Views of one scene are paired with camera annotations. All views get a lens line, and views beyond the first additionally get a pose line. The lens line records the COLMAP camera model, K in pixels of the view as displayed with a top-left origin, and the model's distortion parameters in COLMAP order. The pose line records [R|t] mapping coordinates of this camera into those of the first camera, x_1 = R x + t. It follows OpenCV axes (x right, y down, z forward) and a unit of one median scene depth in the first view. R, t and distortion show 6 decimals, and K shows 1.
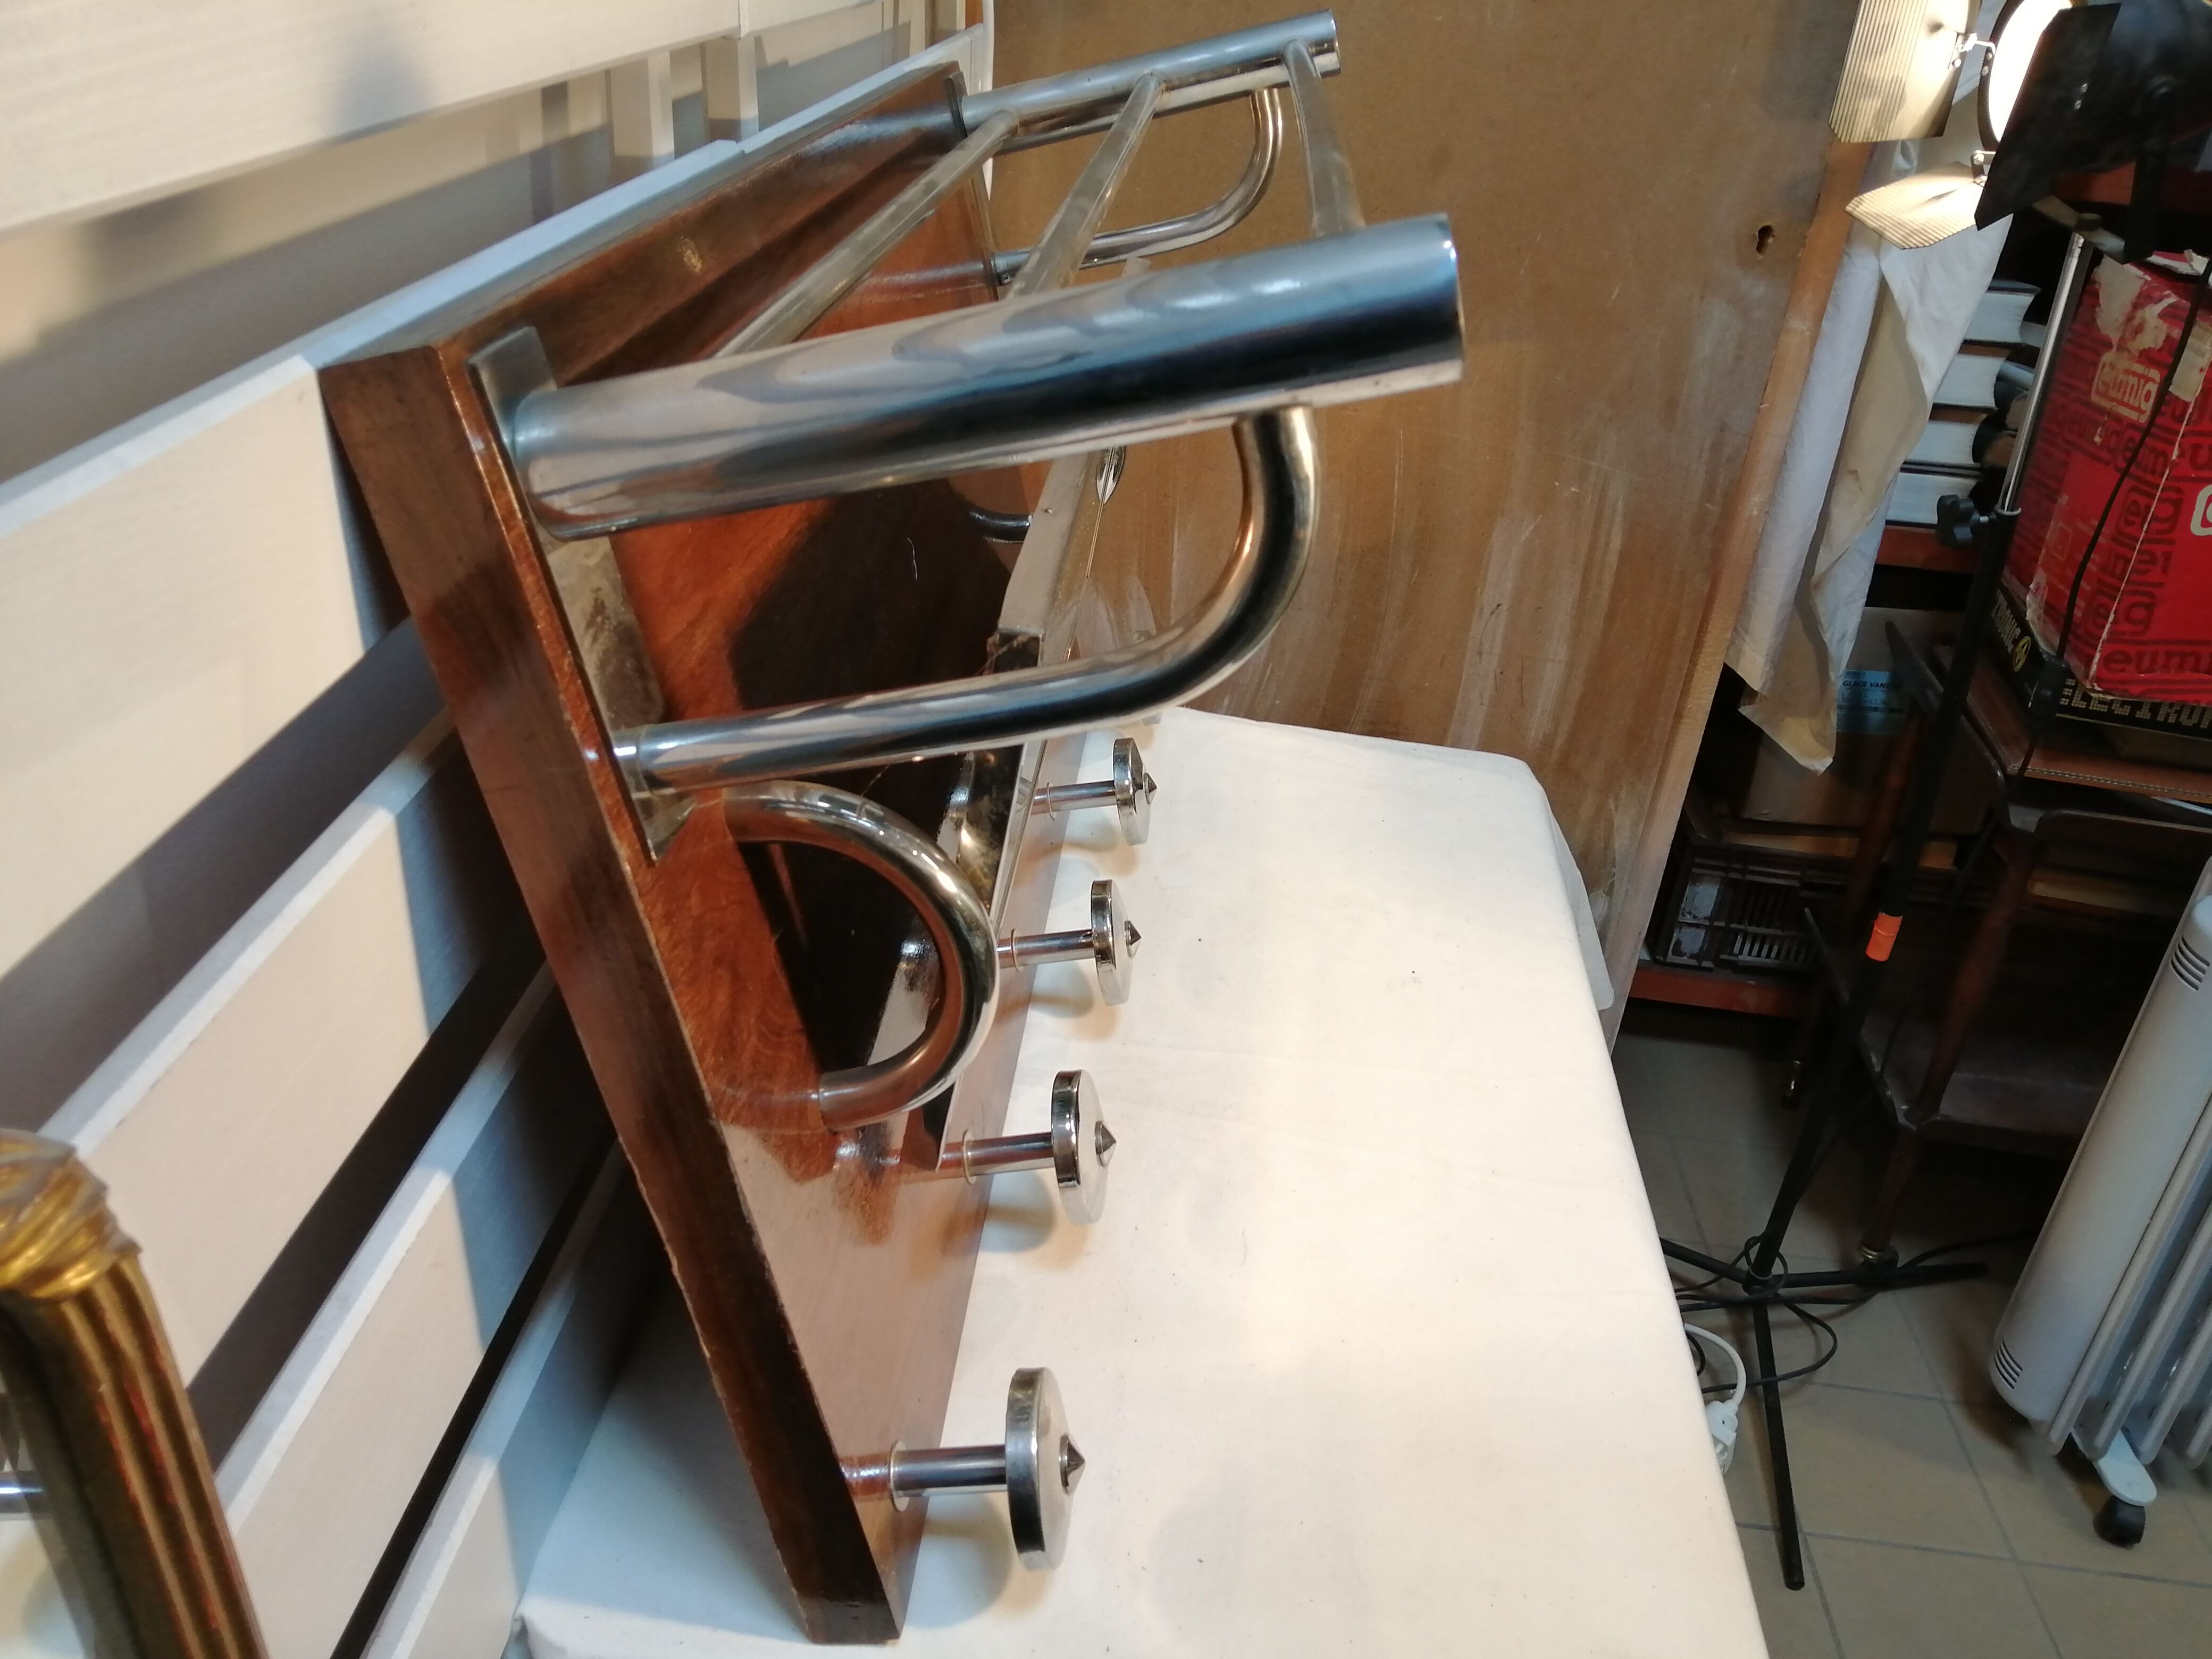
lens RADIAL K [[1676.5, 0, 1098.6], [0, 1676.5, 870.9], [0, 0, 1]] dist [0.078523, -0.158390]
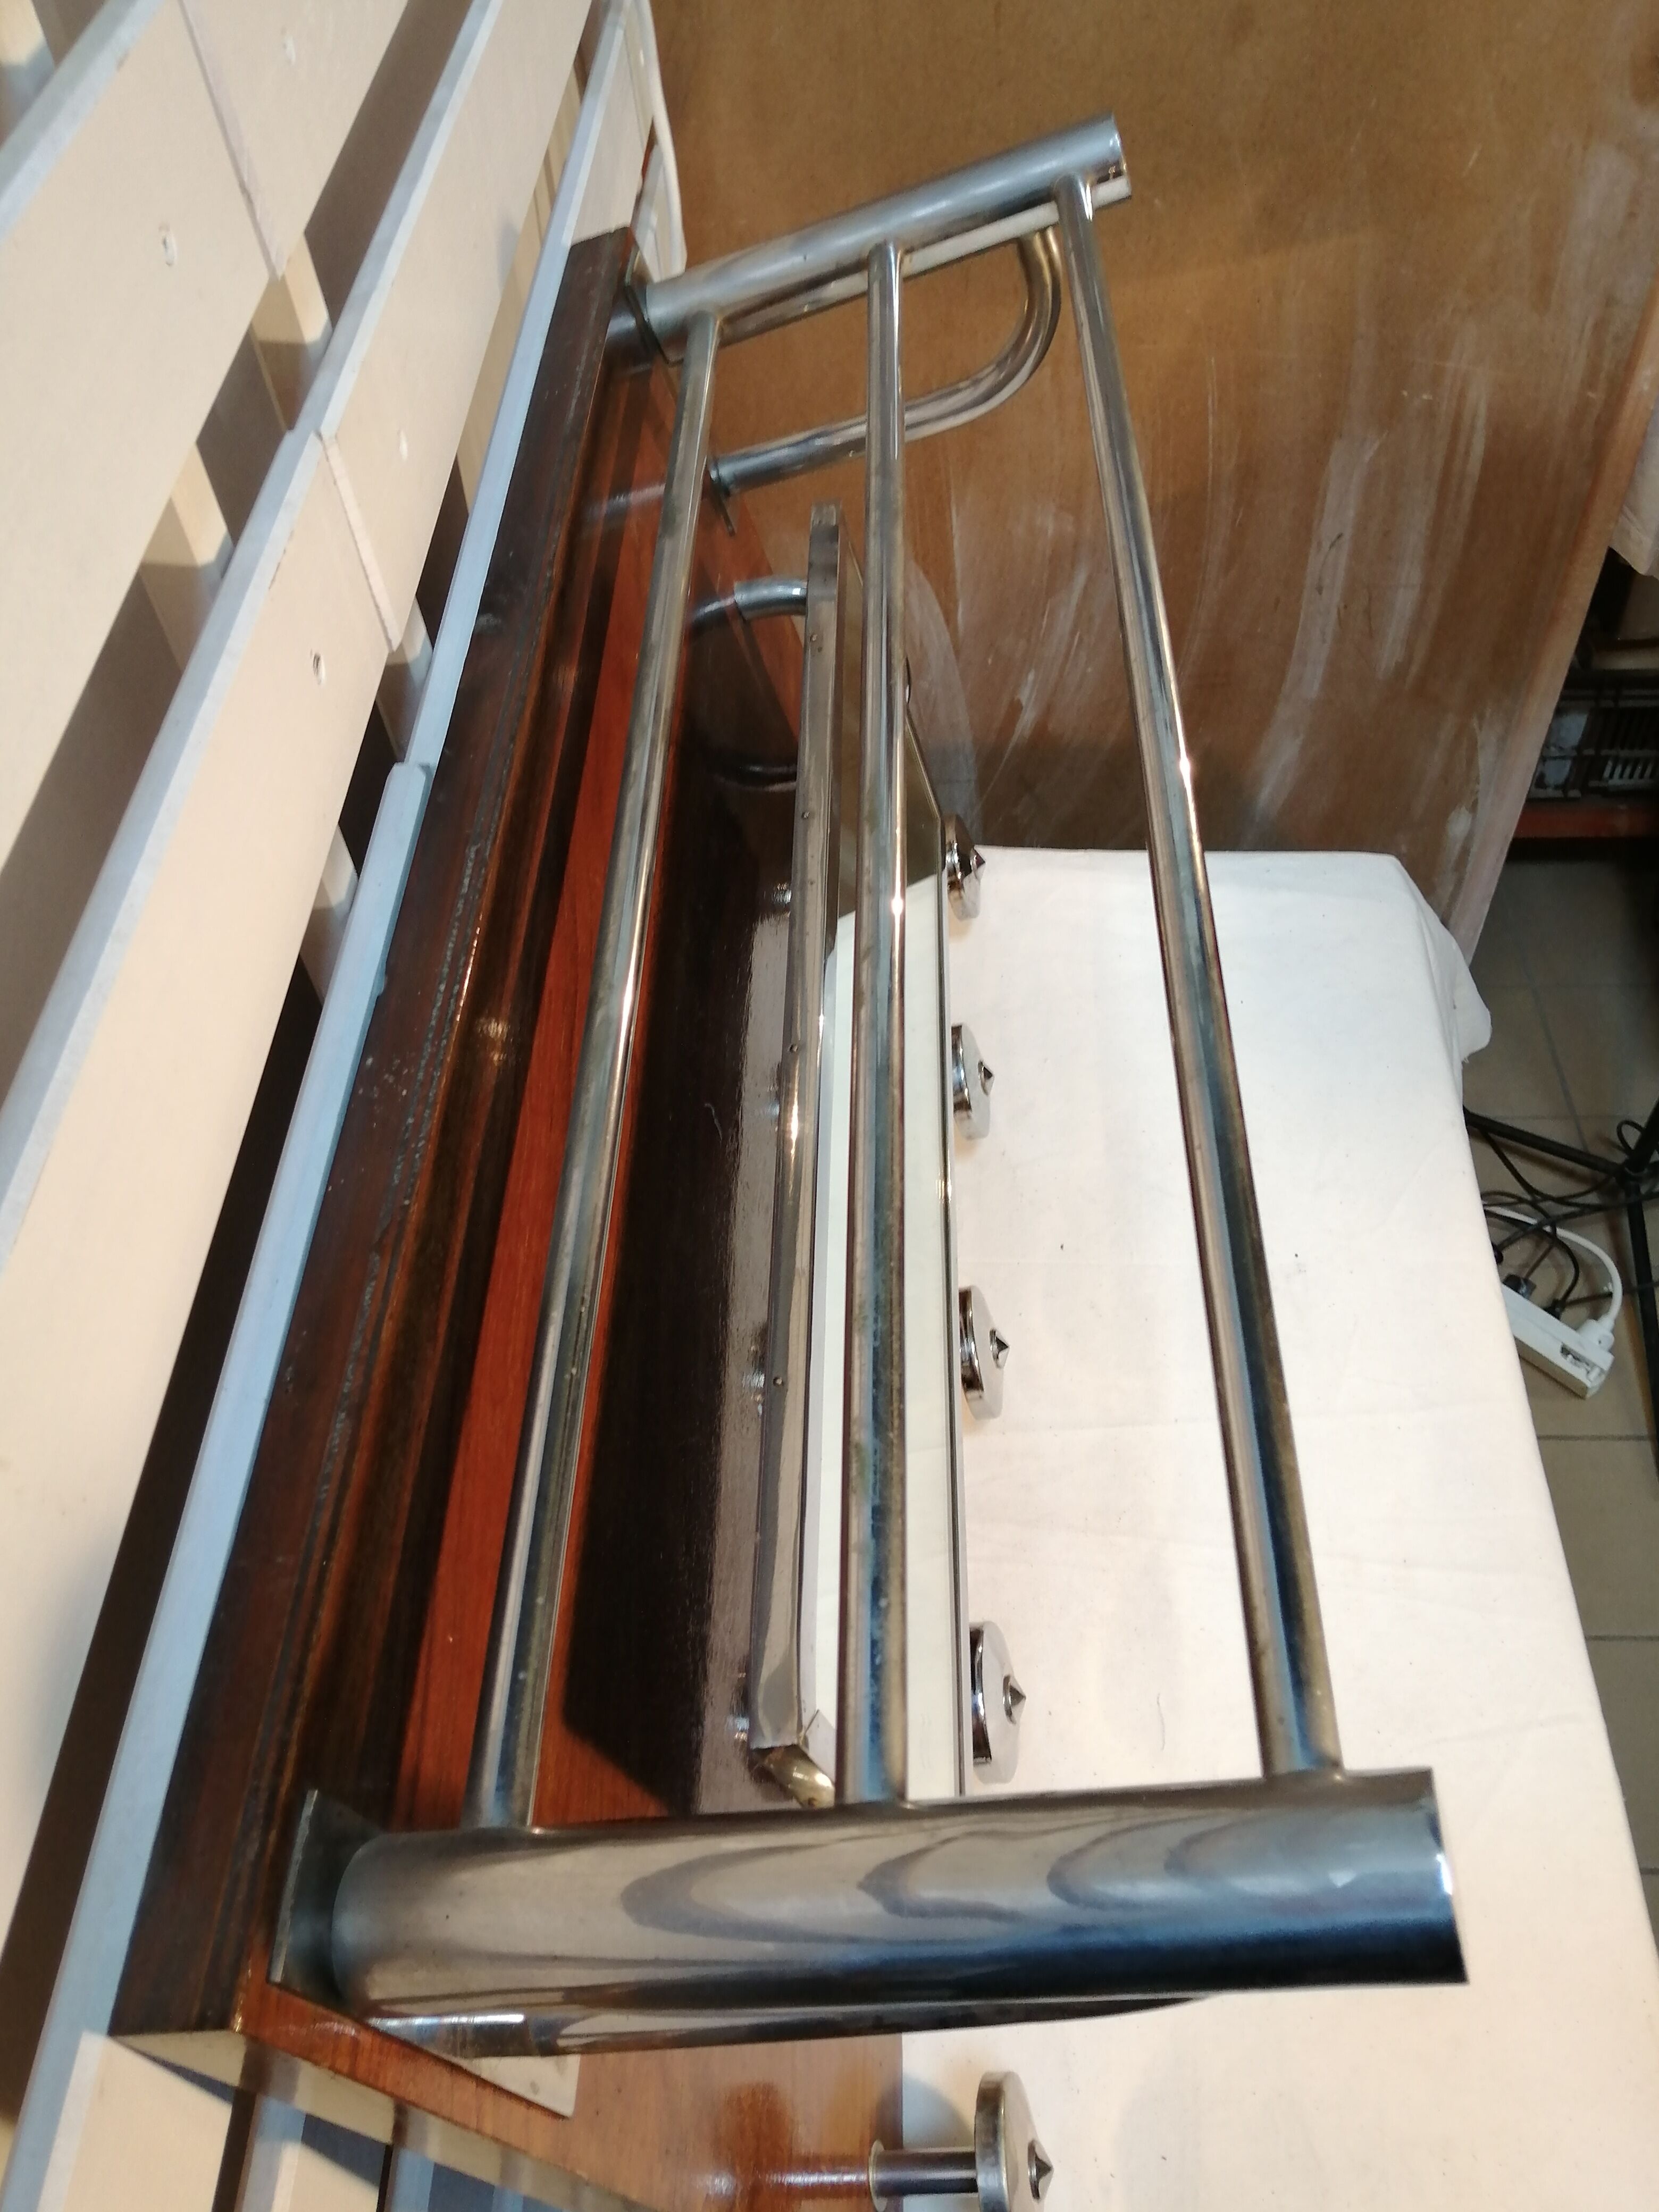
lens RADIAL K [[1719.6, 0, 829.5], [0, 1719.6, 1106.0], [0, 0, 1]] dist [0.005202, -0.011742]
pose [[0.988998, -0.130351, -0.069939, 0.005941], [0.146500, 0.928599, 0.340943, -0.243481], [0.020503, -0.347438, 0.937479, 0.085183]]
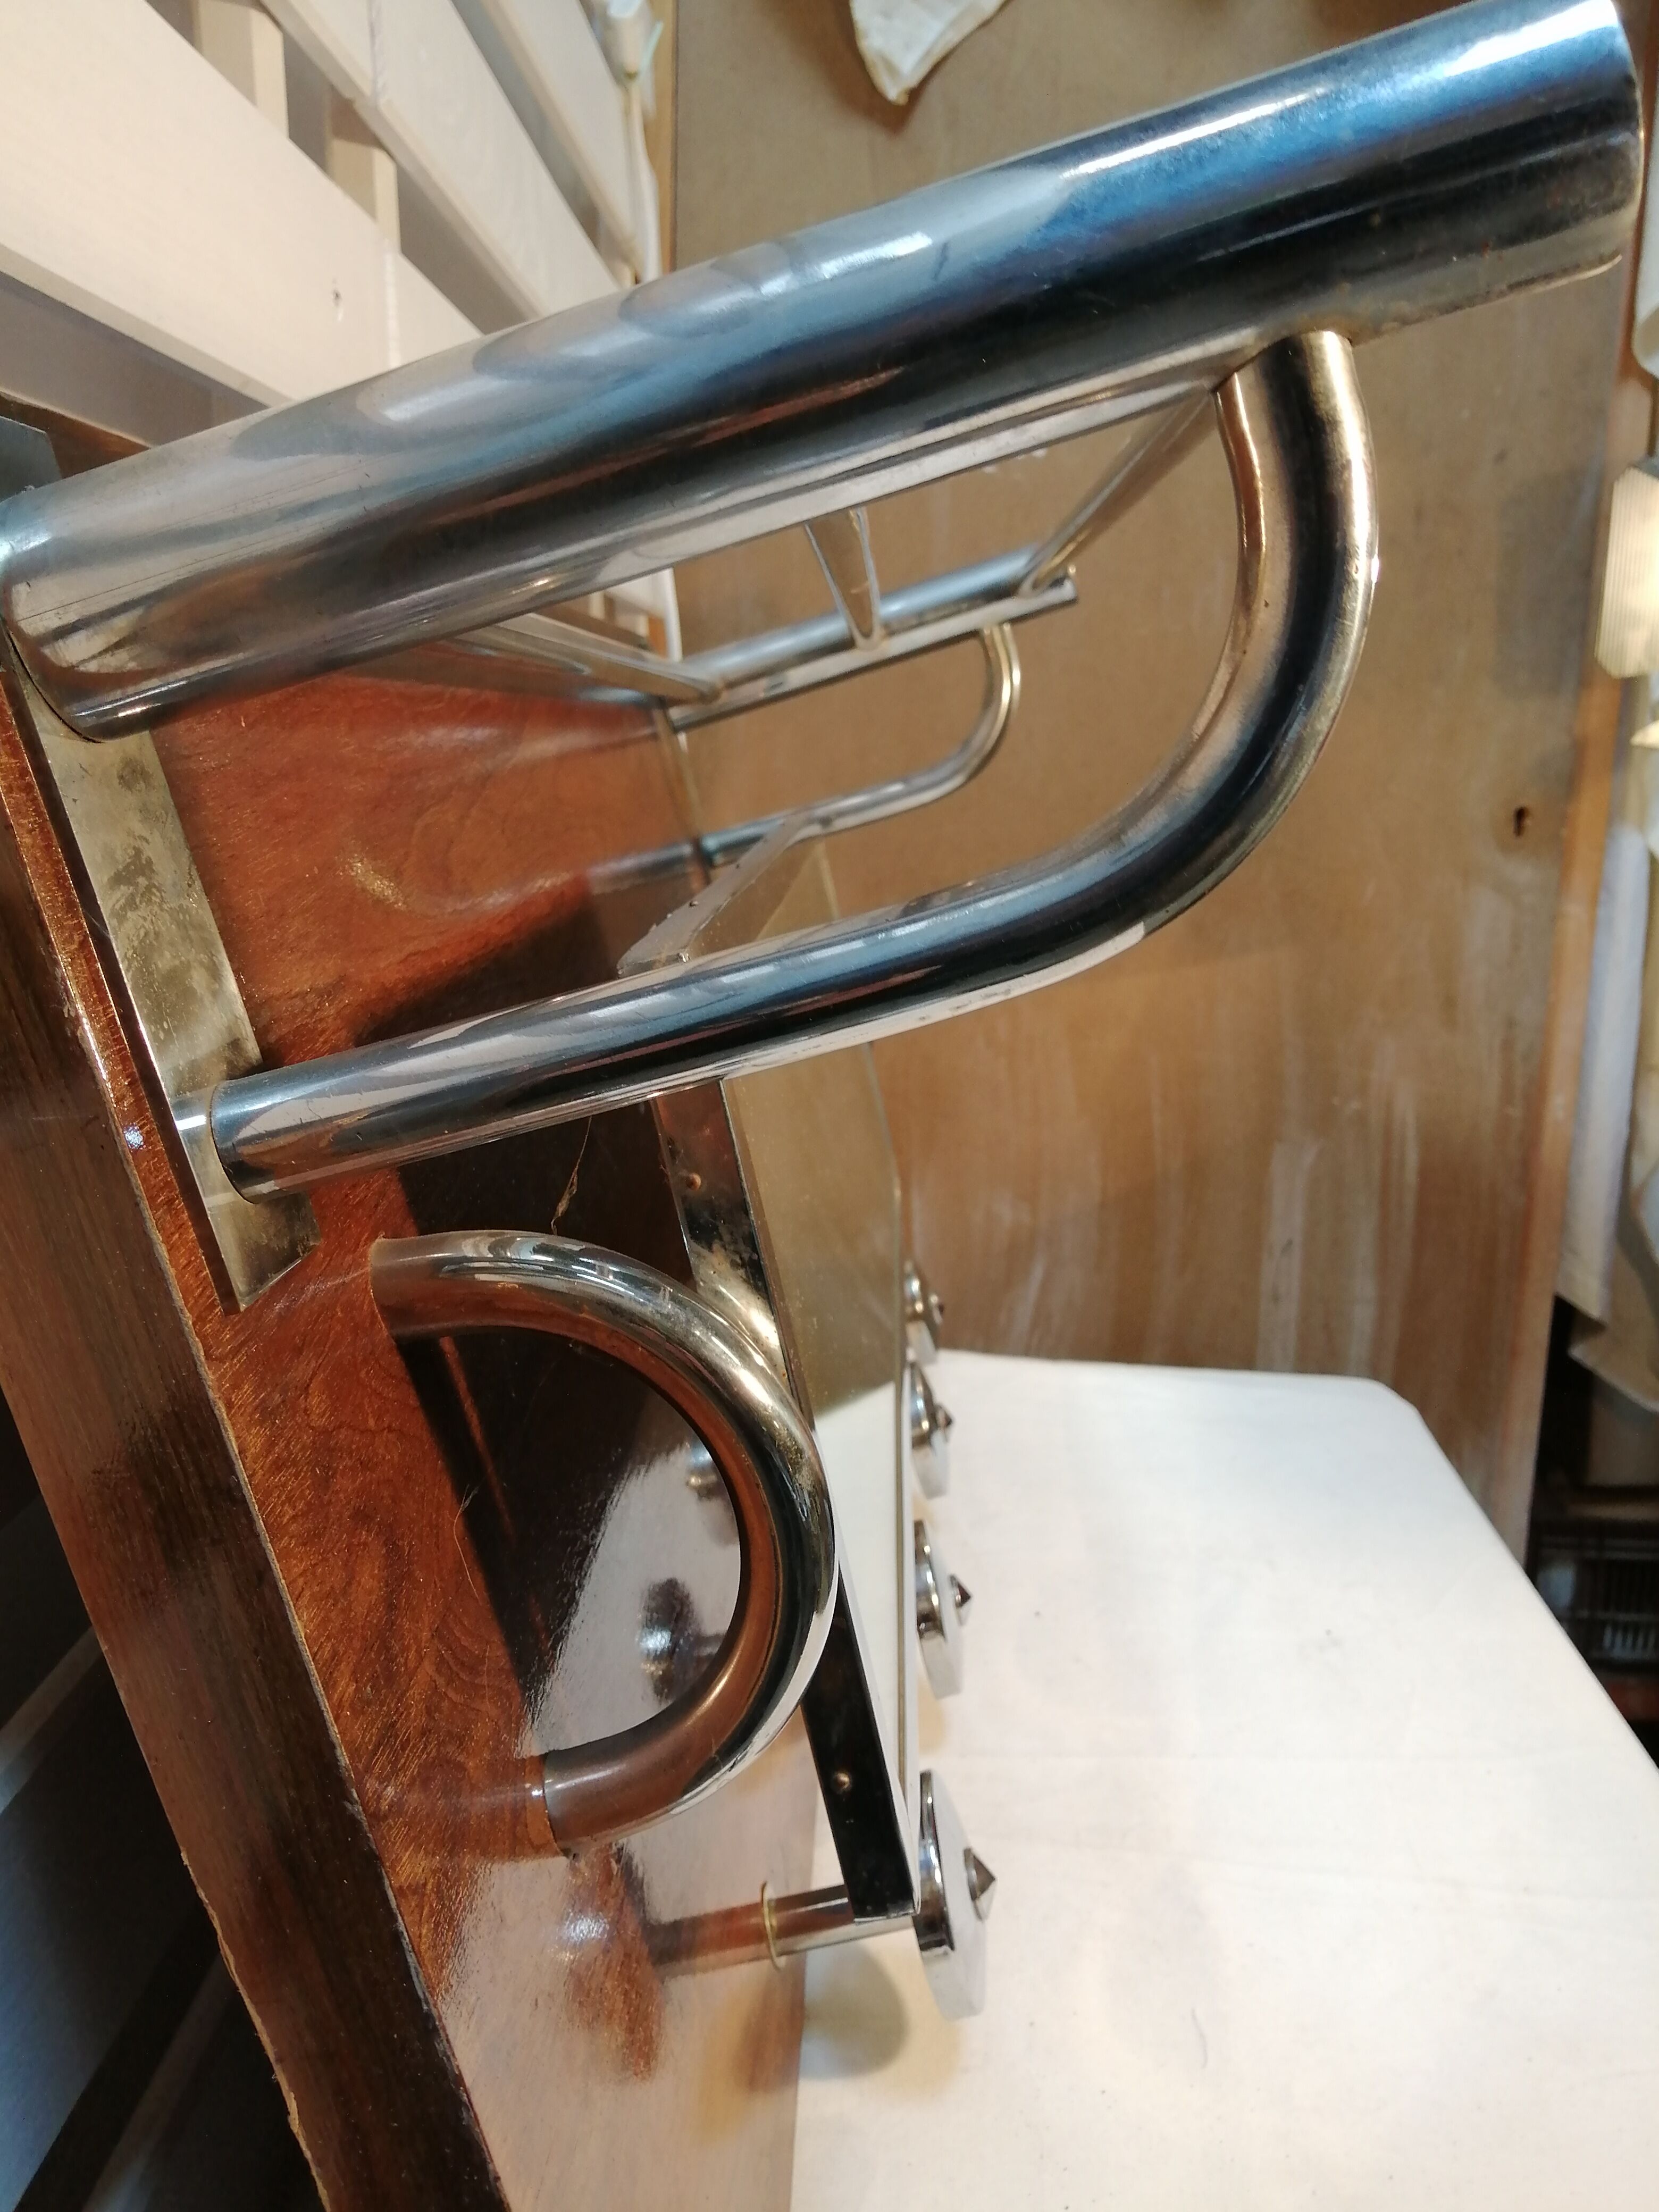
lens RADIAL K [[1731.1, 0, 795.0], [0, 1731.1, 1161.6], [0, 0, 1]] dist [0.048212, -0.133768]
pose [[0.996632, -0.081722, 0.006782, -0.023359], [0.080371, 0.957050, -0.278560, 0.036123], [0.016274, 0.278167, 0.960395, 0.127639]]
